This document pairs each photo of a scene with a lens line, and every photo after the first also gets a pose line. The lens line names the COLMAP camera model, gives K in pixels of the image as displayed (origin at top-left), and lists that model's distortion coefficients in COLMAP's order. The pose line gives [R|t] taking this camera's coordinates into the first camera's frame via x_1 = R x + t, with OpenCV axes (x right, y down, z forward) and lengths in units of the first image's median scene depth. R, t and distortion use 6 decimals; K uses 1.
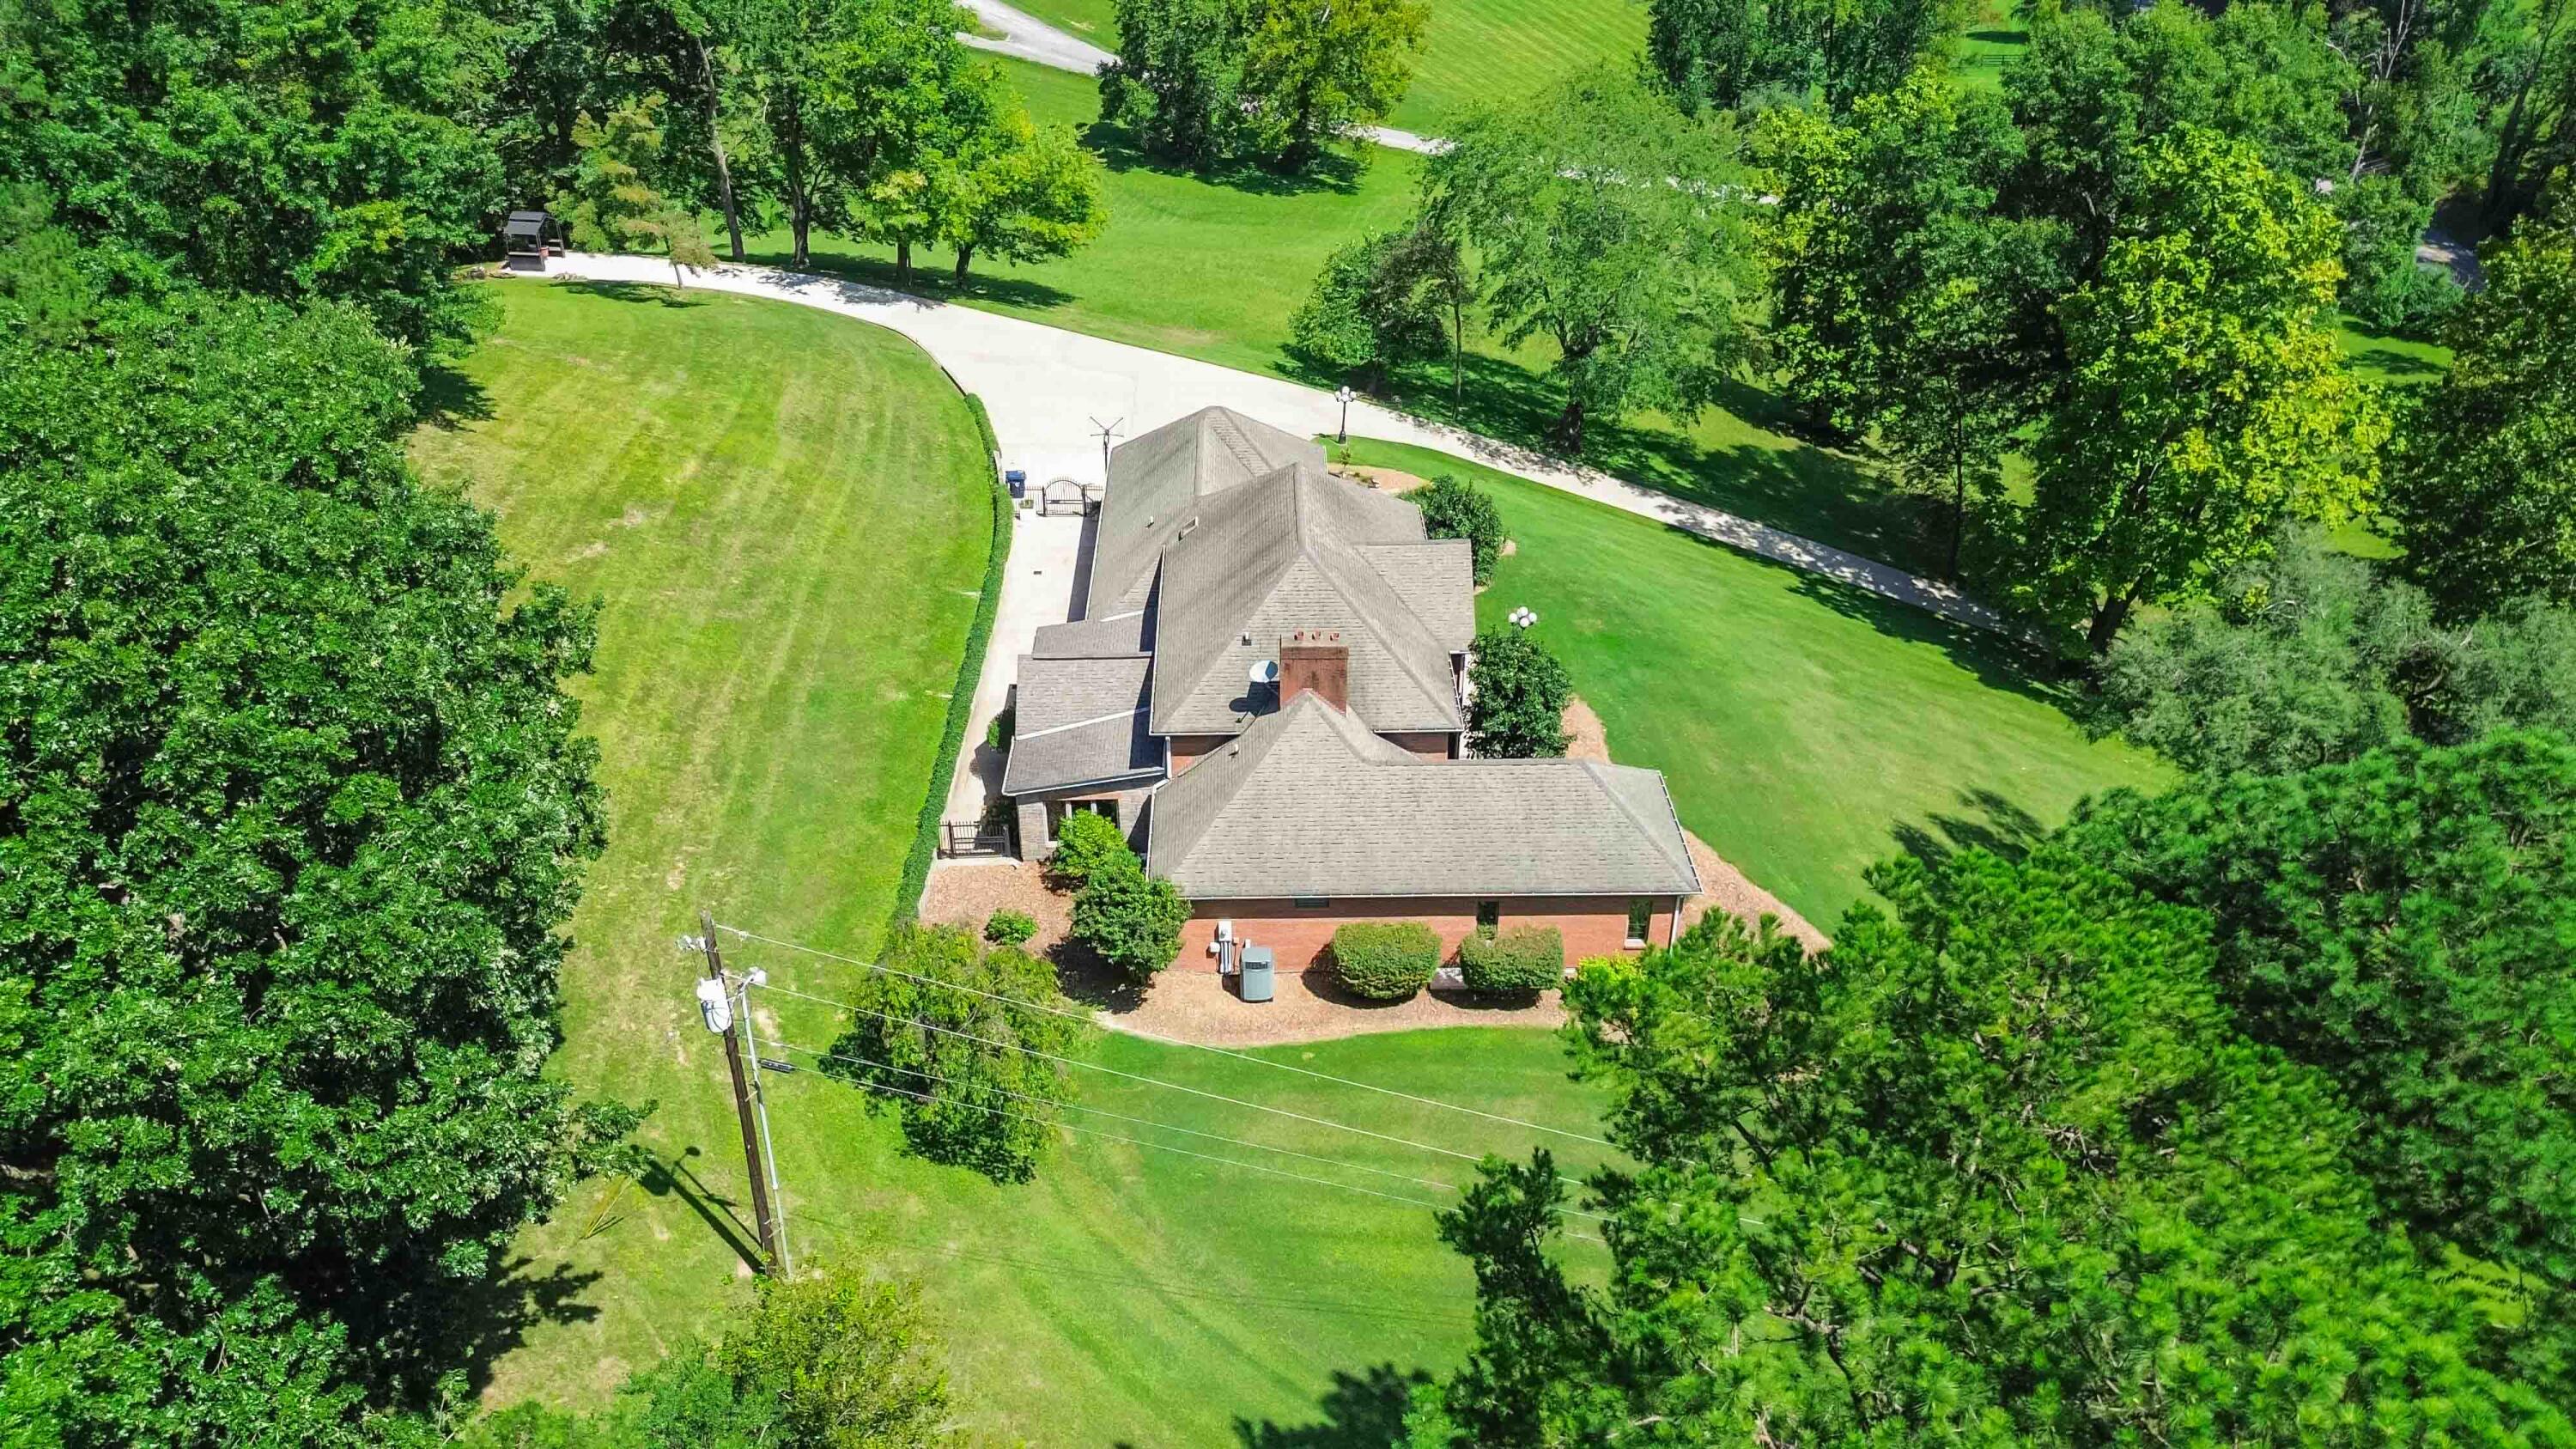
lens RADIAL K [[1805.3, 0, 1295.6], [0, 1805.3, 708.6], [0, 0, 1]] dist [0.072127, -0.106803]
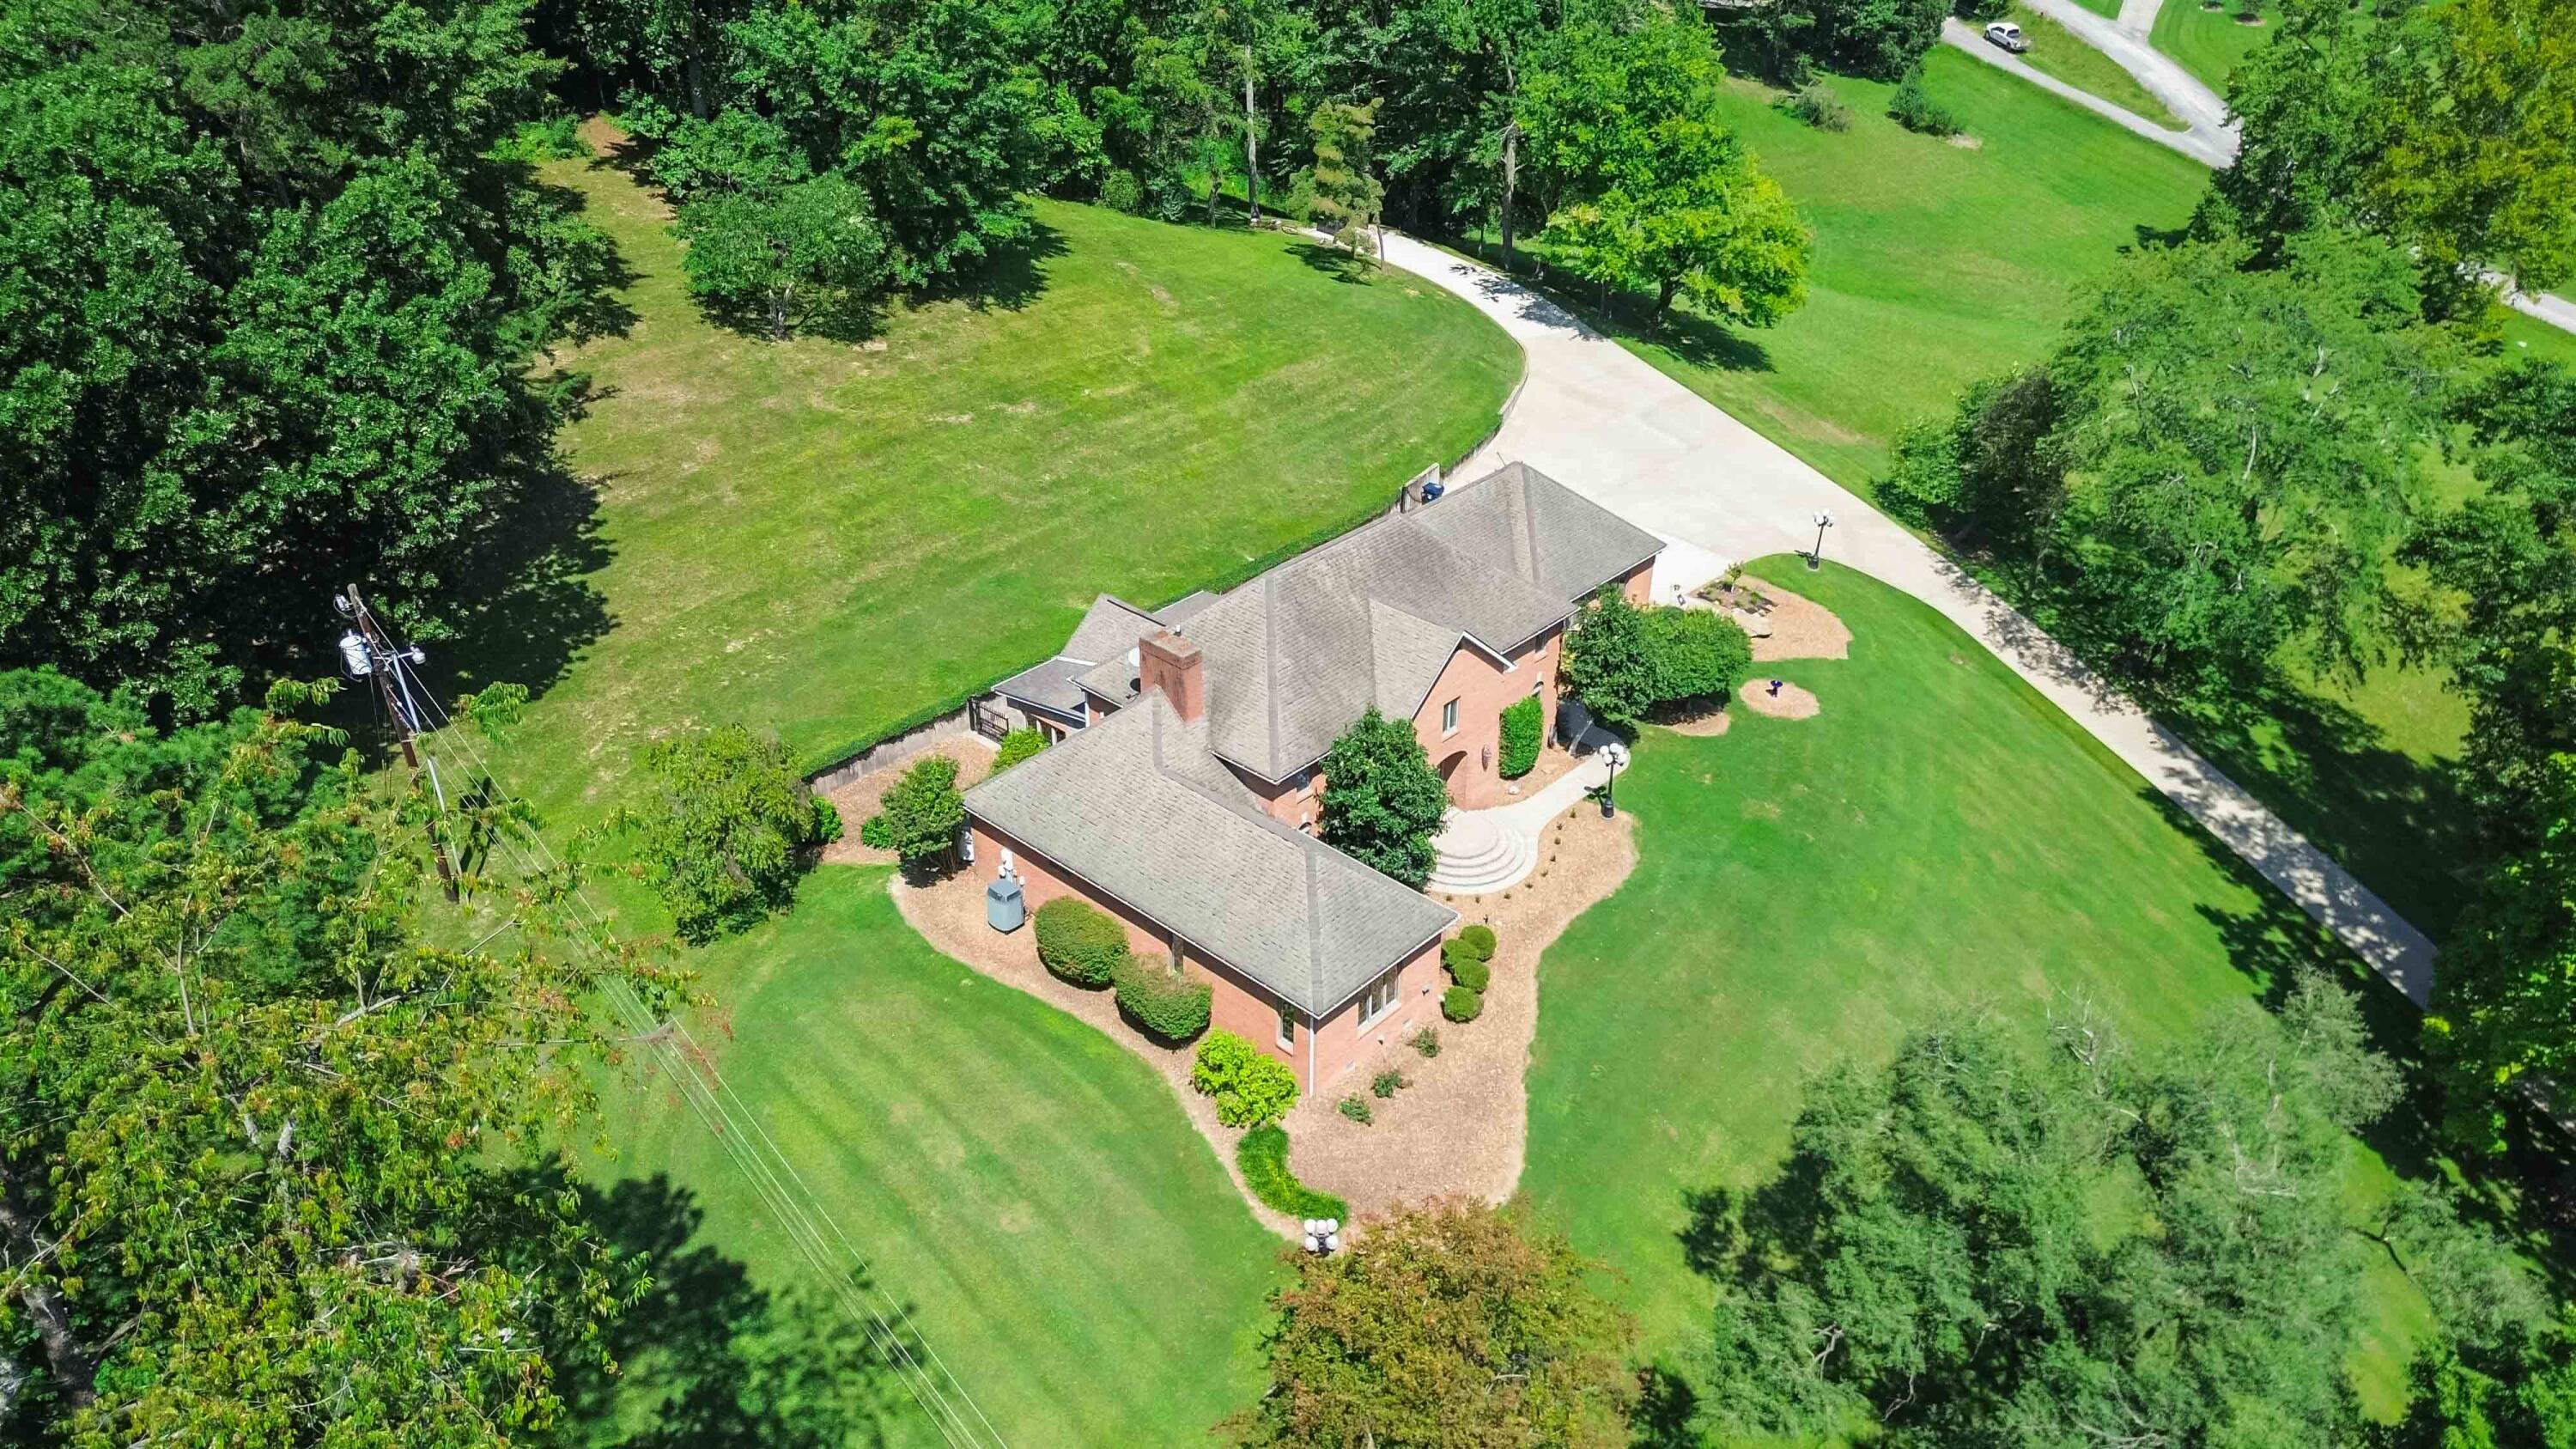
lens RADIAL K [[1793.9, 0, 1288.0], [0, 1793.9, 724.5], [0, 0, 1]] dist [0.061627, -0.103637]
pose [[0.713116, 0.356583, -0.603584, 0.406719], [-0.364234, 0.924104, 0.115607, -0.081012], [0.598998, 0.137405, 0.788874, 0.130165]]
